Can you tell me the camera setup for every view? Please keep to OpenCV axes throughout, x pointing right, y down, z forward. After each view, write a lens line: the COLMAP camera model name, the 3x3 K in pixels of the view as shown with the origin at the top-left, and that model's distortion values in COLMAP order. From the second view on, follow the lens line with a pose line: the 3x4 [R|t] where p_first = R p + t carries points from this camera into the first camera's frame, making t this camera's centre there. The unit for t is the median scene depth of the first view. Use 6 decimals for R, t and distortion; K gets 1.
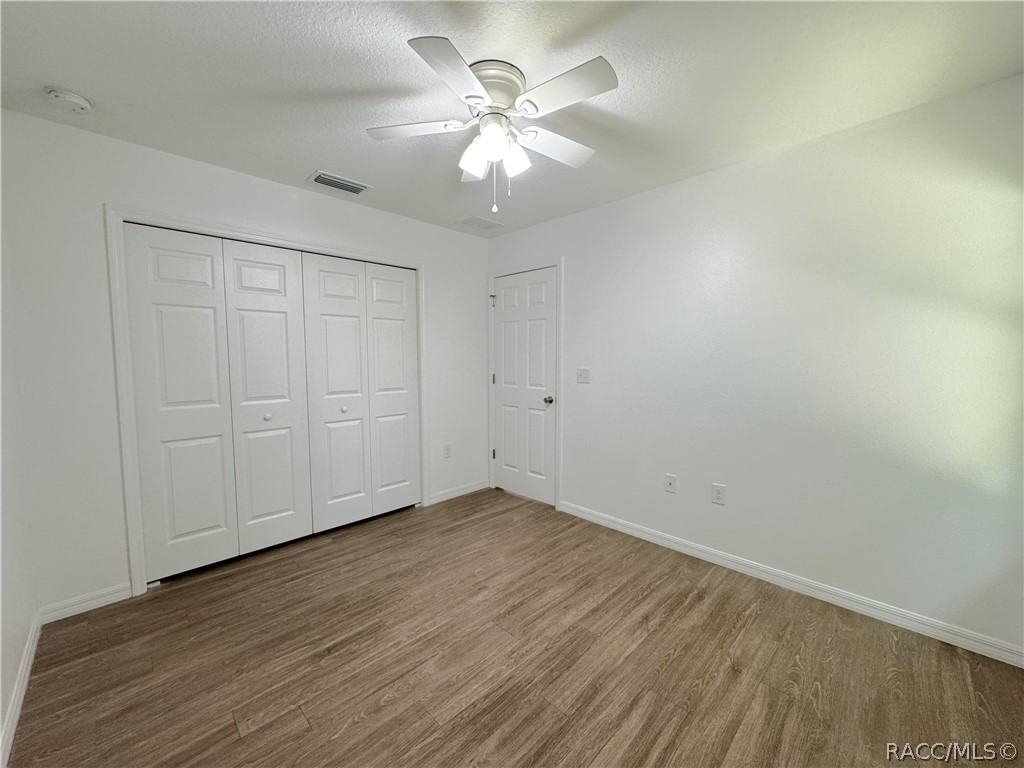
lens RADIAL K [[415.3, 0, 514.2], [0, 415.3, 386.6], [0, 0, 1]] dist [-0.004052, 0.001309]
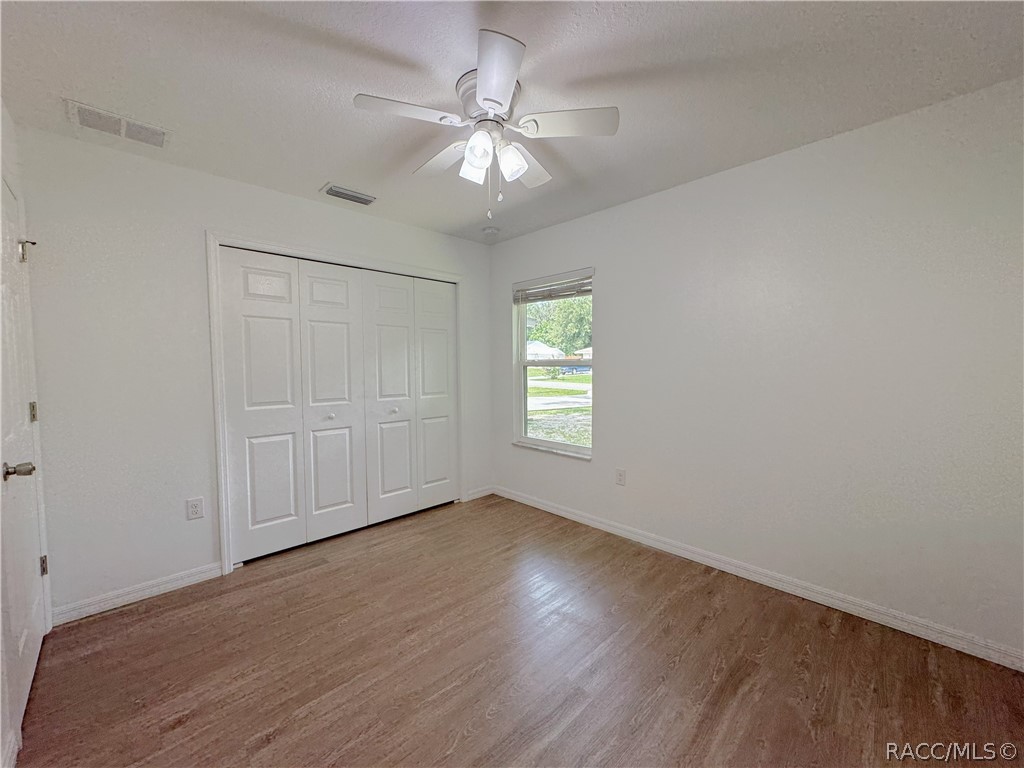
lens RADIAL K [[415.3, 0, 513.9], [0, 415.3, 384.6], [0, 0, 1]] dist [-0.004052, 0.001309]
pose [[0.999963, 0.007966, 0.003349, -0.117877], [-0.007882, 0.999669, -0.024501, 0.009658], [-0.003543, 0.024474, 0.999694, -0.119022]]
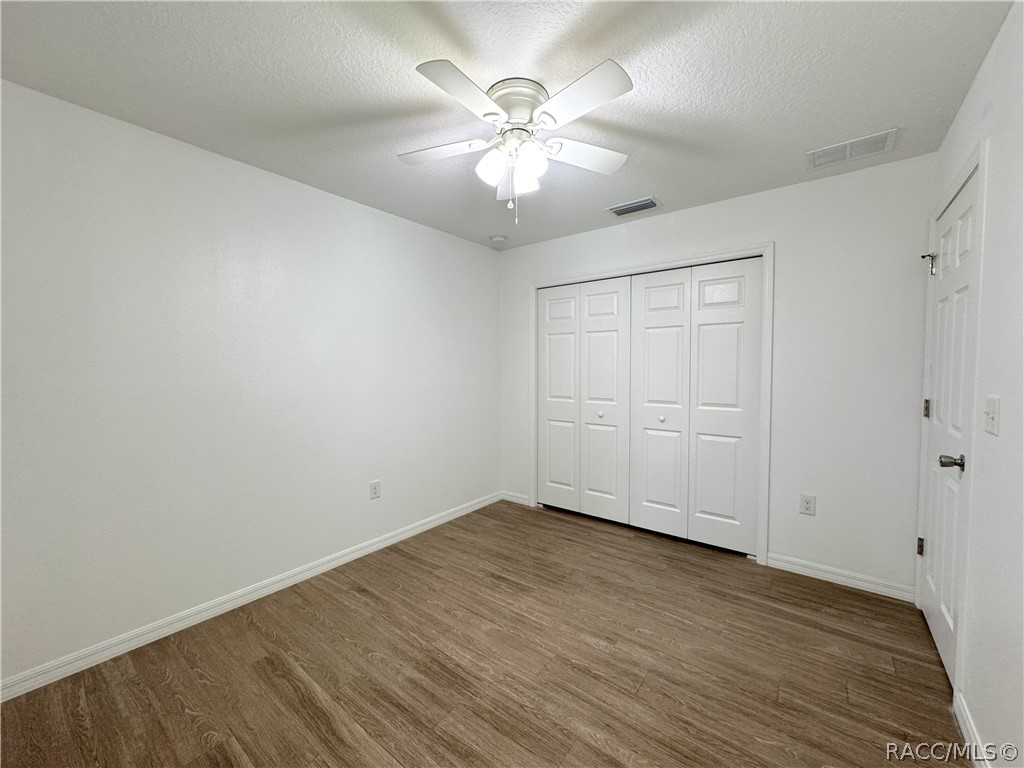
lens RADIAL K [[415.3, 0, 510.8], [0, 415.3, 385.1], [0, 0, 1]] dist [-0.004052, 0.001309]
pose [[0.094717, 0.045510, -0.994463, 0.653729], [-0.069223, 0.996838, 0.039026, -0.048196], [0.993095, 0.065143, 0.097567, 0.612581]]
